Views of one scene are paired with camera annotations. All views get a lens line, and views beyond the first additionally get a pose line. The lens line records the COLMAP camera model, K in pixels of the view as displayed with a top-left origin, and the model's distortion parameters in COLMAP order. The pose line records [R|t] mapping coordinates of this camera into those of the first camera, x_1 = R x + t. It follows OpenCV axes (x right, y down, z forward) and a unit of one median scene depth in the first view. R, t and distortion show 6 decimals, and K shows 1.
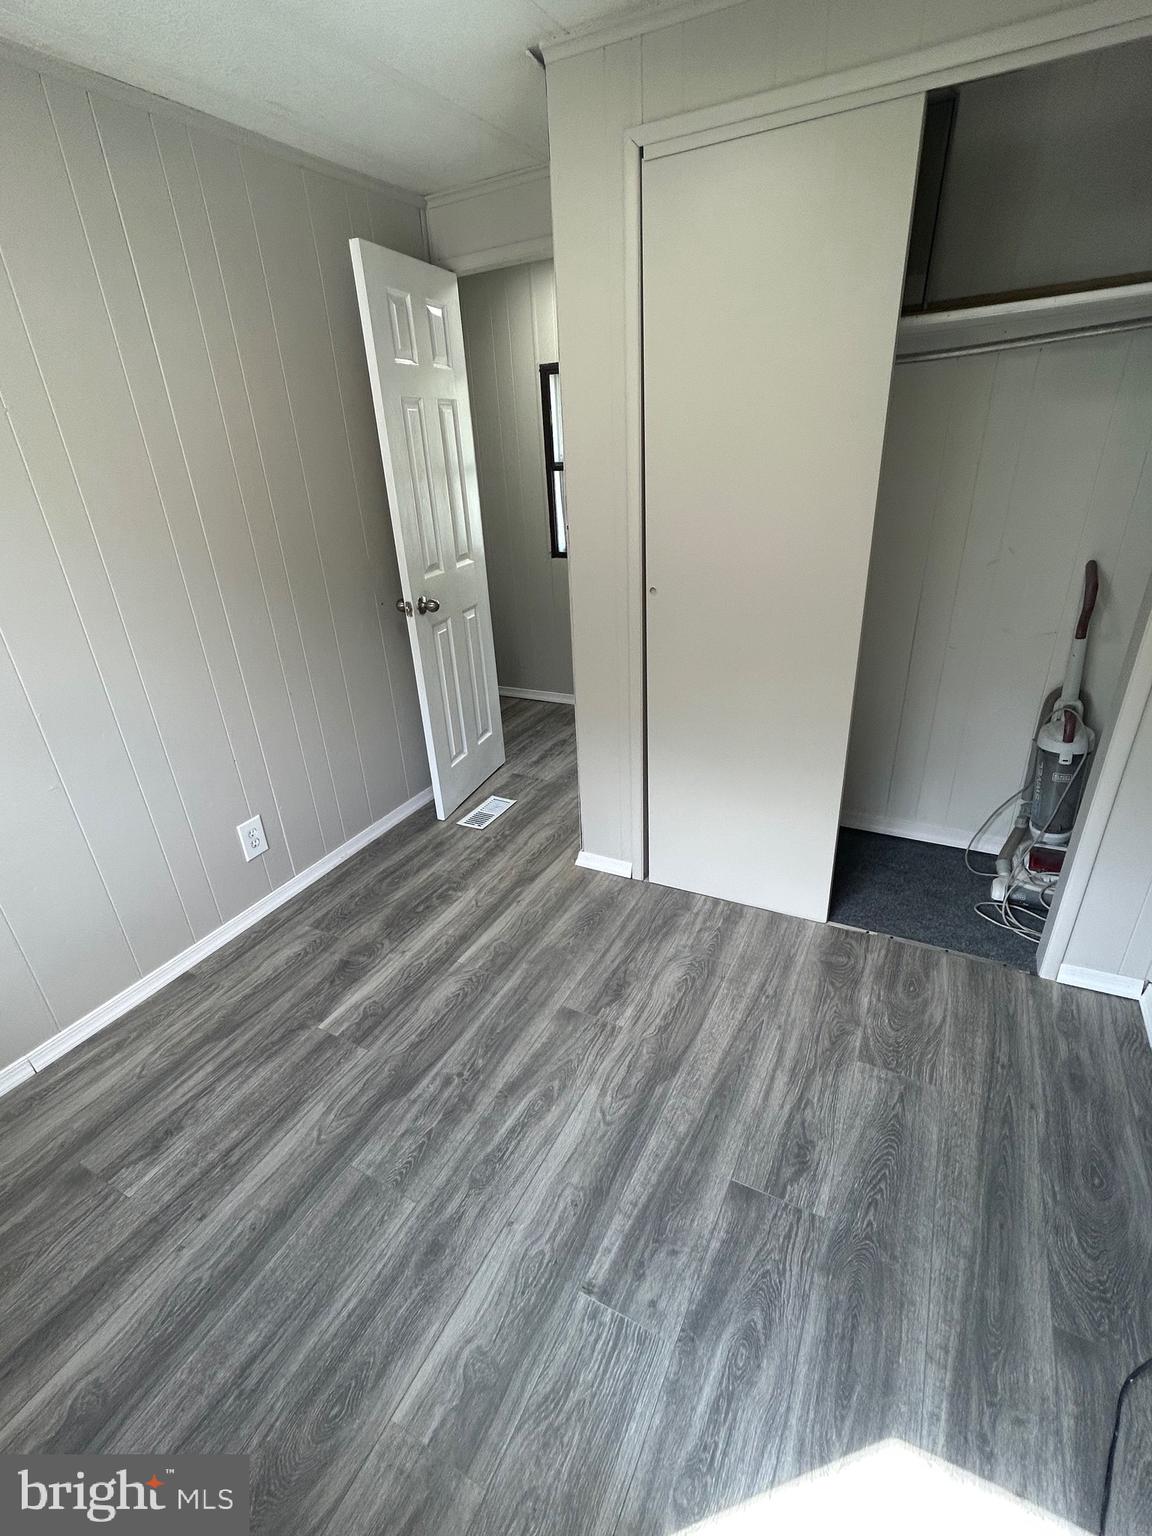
lens RADIAL K [[698.6, 0, 571.0], [0, 698.6, 766.6], [0, 0, 1]] dist [-0.003796, 0.002959]
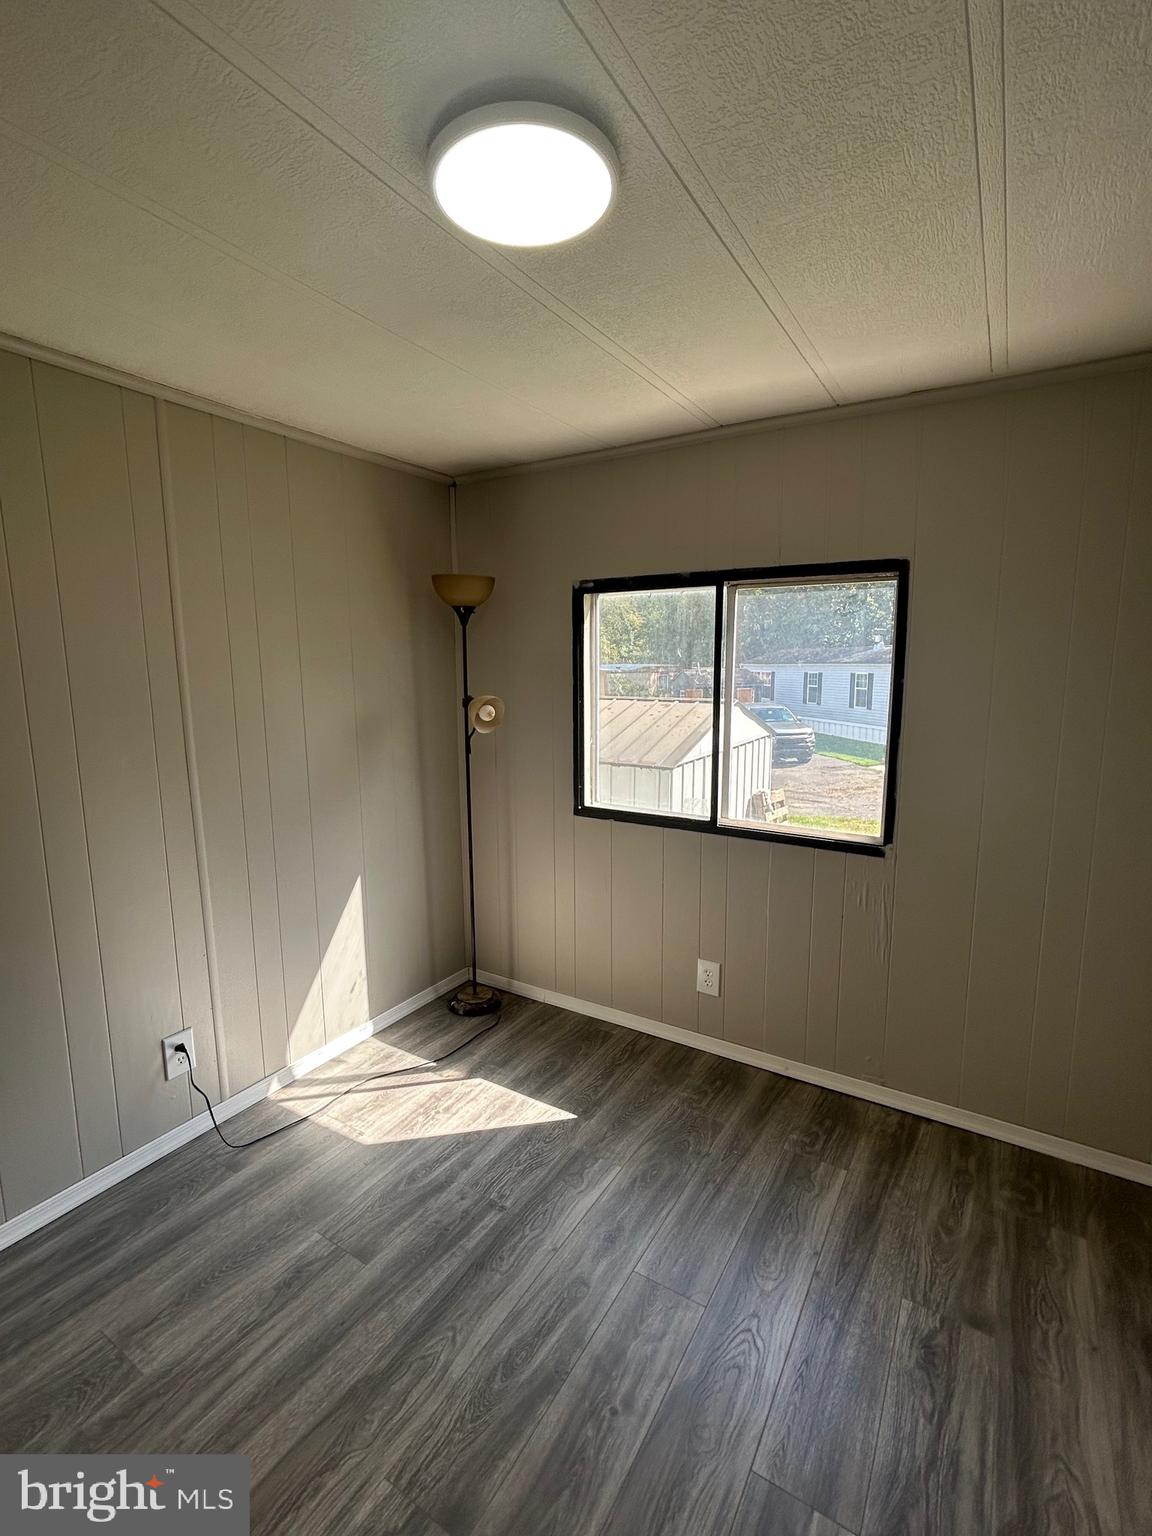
lens RADIAL K [[698.6, 0, 579.7], [0, 698.6, 768.5], [0, 0, 1]] dist [-0.003796, 0.002959]
pose [[-0.996632, 0.042650, 0.070037, -0.240069], [0.074237, 0.832050, 0.549711, -0.704494], [-0.034829, 0.553059, -0.832414, 1.457927]]
